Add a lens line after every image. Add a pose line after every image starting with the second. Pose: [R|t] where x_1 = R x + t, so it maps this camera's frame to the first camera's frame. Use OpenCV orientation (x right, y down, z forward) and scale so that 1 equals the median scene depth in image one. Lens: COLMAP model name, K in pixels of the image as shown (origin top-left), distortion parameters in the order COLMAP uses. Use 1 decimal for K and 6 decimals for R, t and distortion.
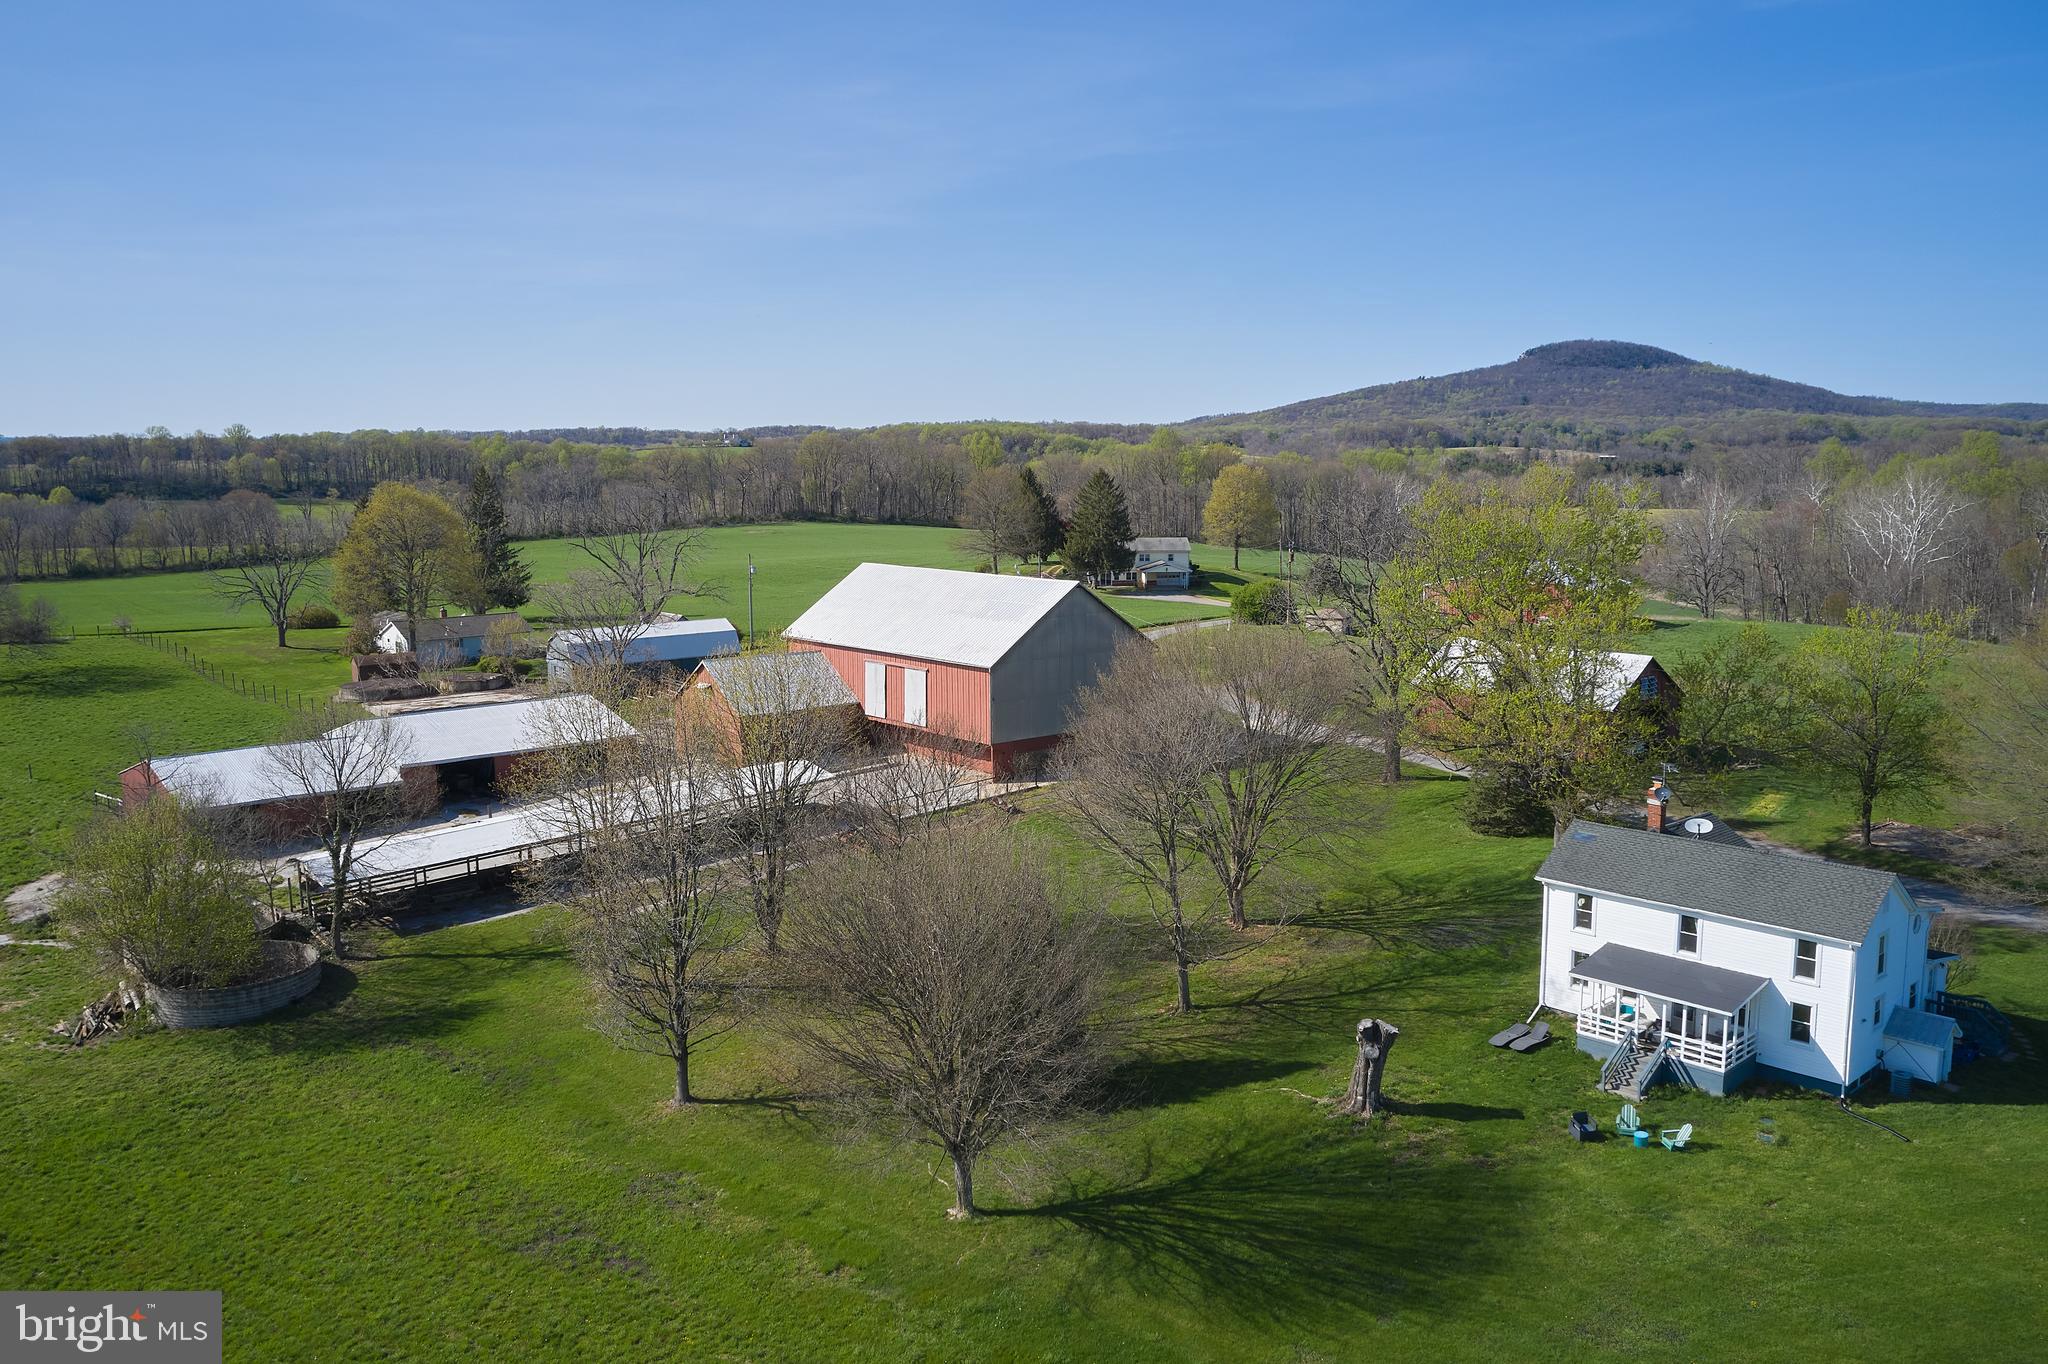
lens RADIAL K [[1632.4, 0, 1023.8], [0, 1632.4, 676.5], [0, 0, 1]] dist [-0.014968, -0.001023]
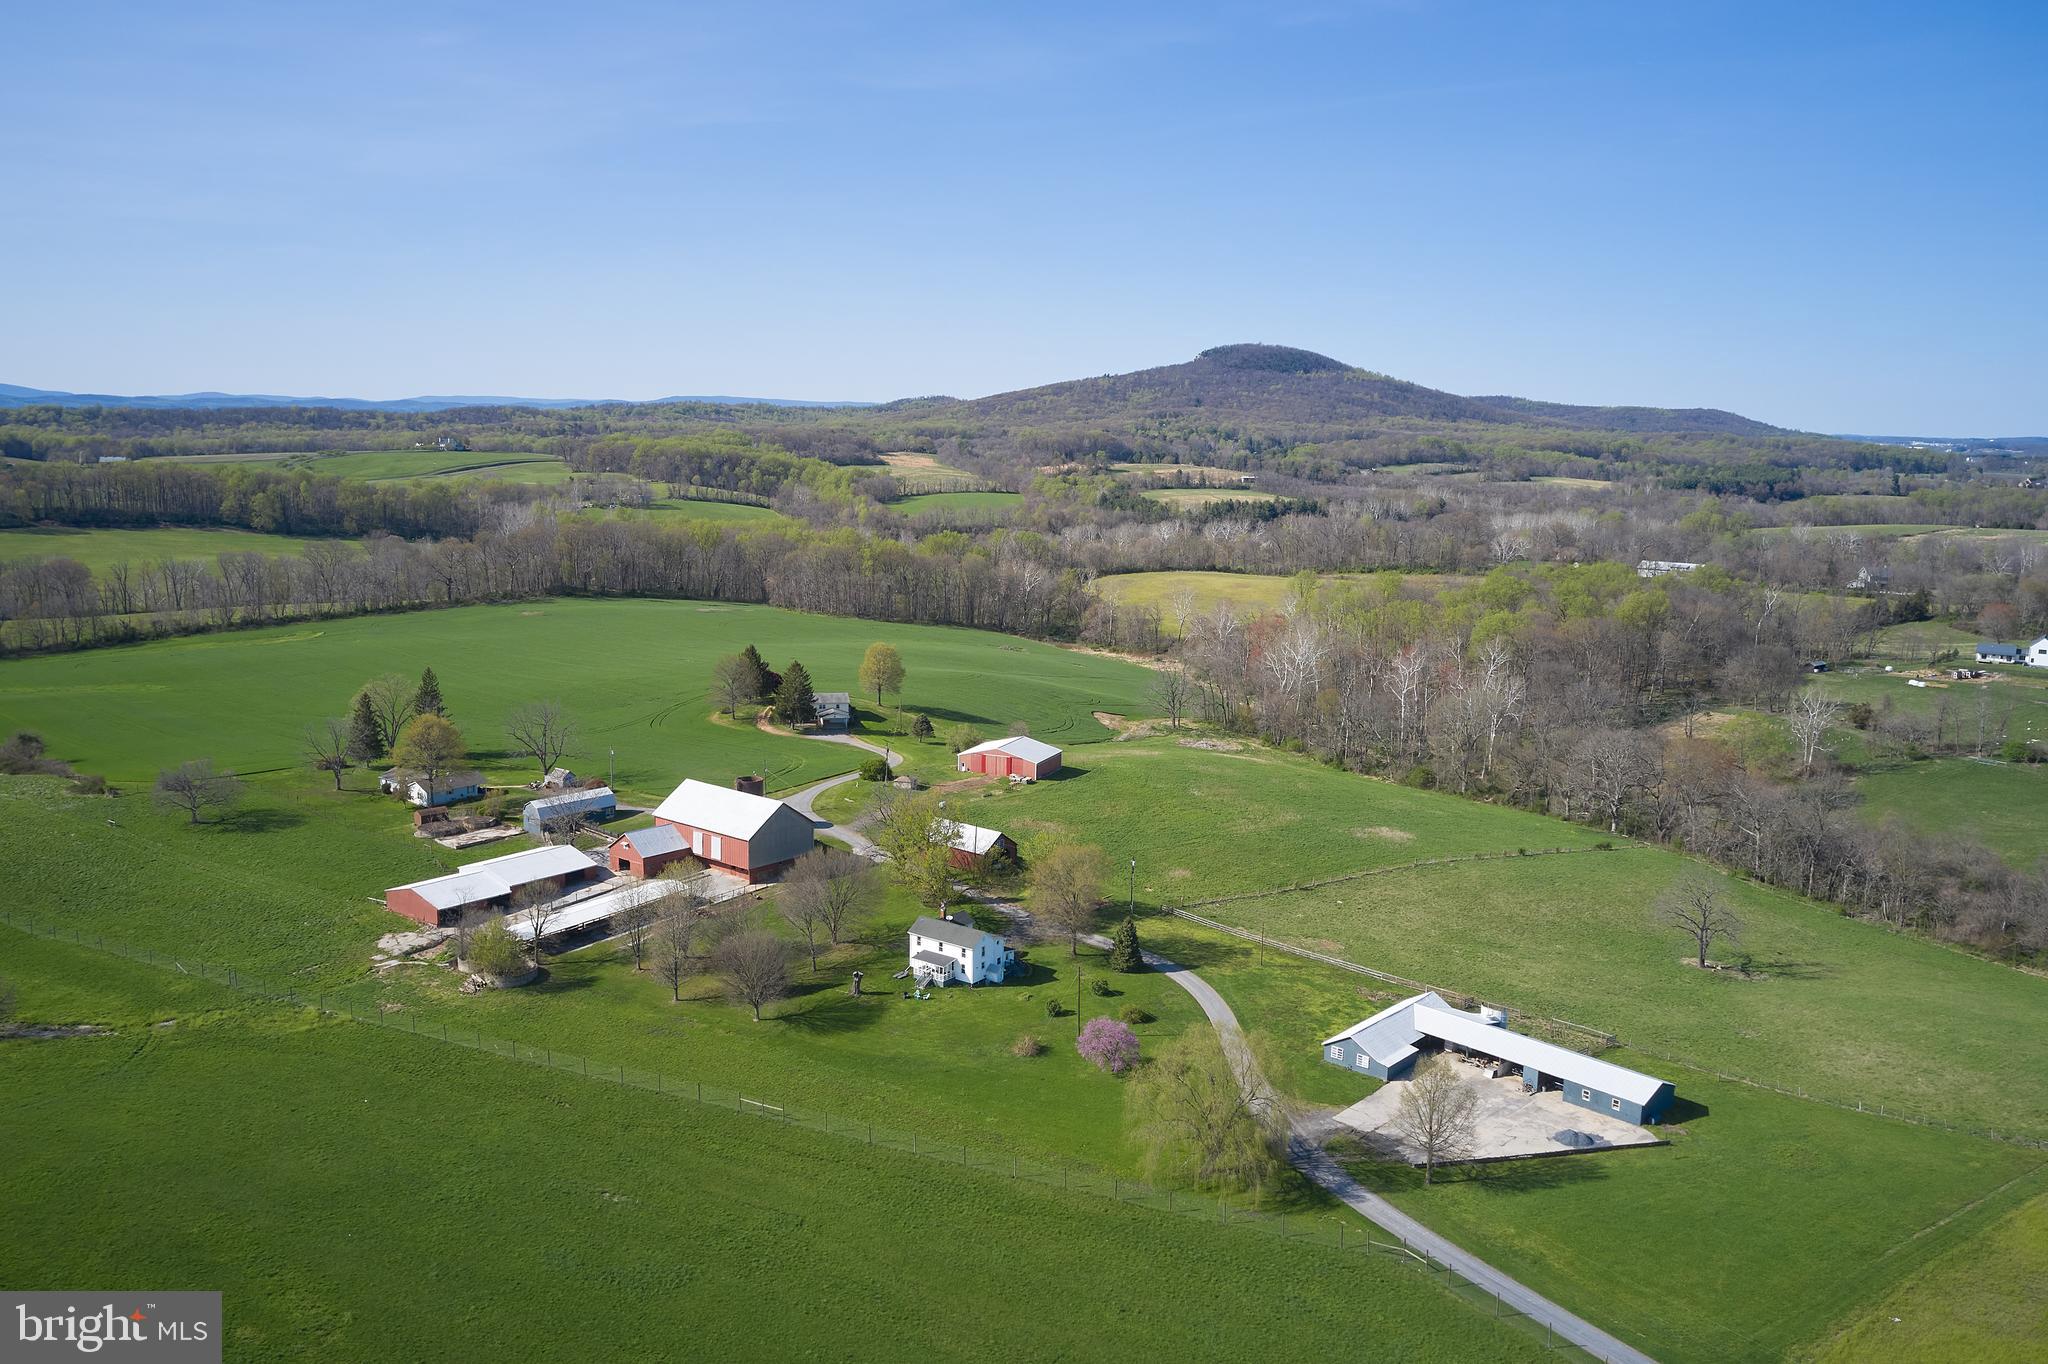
lens RADIAL K [[1632.4, 0, 1027.0], [0, 1632.4, 683.2], [0, 0, 1]] dist [-0.014968, -0.001023]
pose [[0.983551, -0.005962, 0.180531, -0.010154], [0.001254, 0.999656, 0.026179, -0.063294], [-0.180625, -0.025522, 0.983221, -0.314932]]
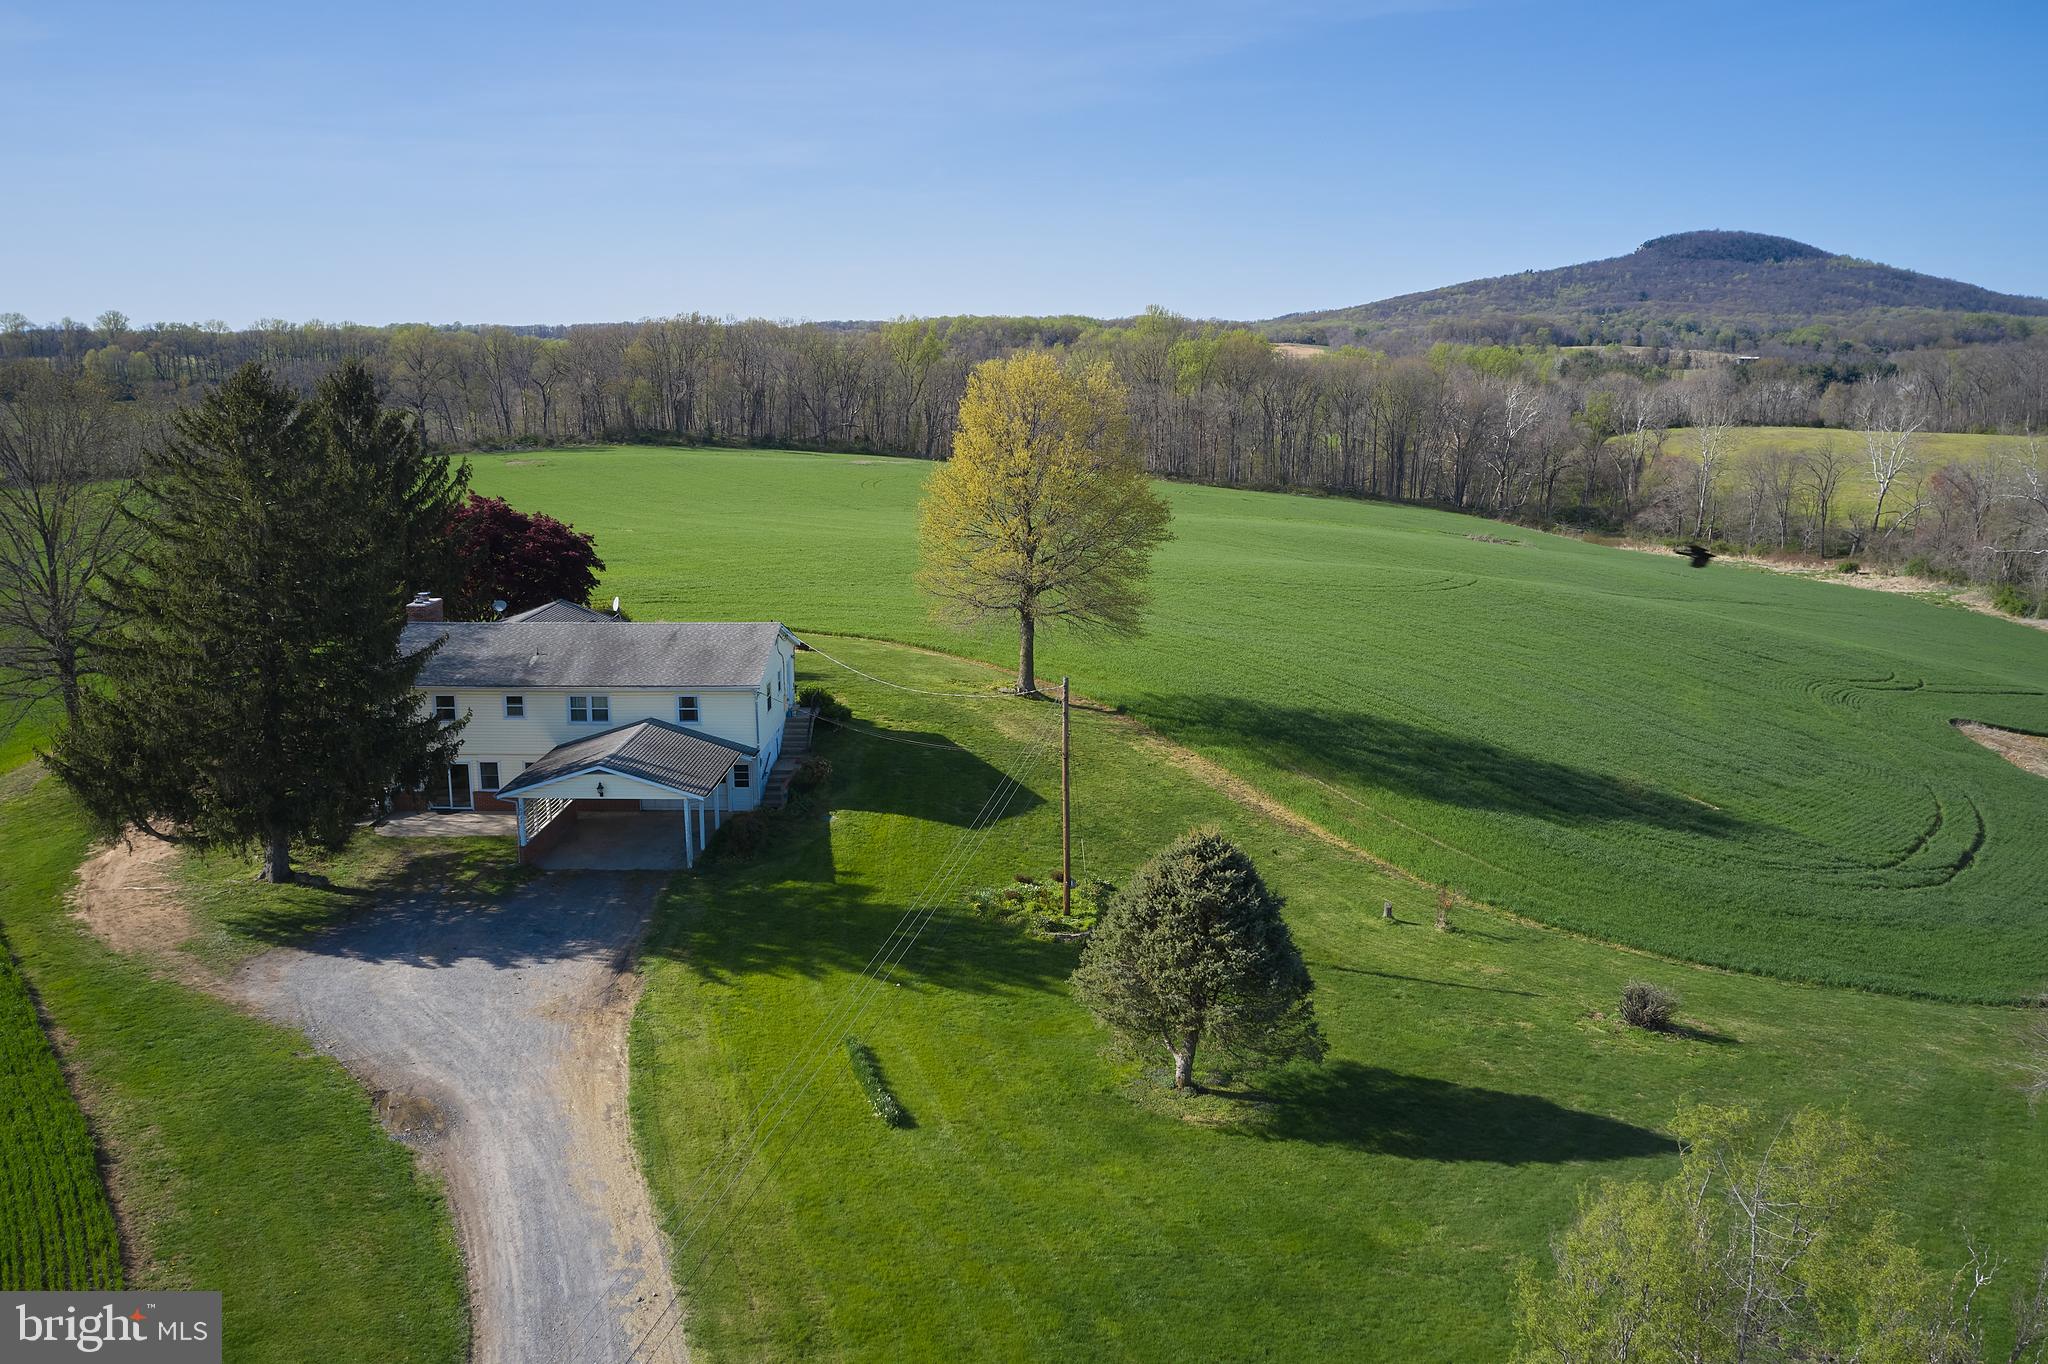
lens RADIAL K [[1632.4, 0, 1029.3], [0, 1632.4, 686.7], [0, 0, 1]] dist [-0.014968, -0.001023]
pose [[0.998648, 0.014547, -0.049907, 0.070607], [-0.011225, 0.997742, 0.066219, -0.042273], [0.050757, -0.065570, 0.996556, 0.332164]]
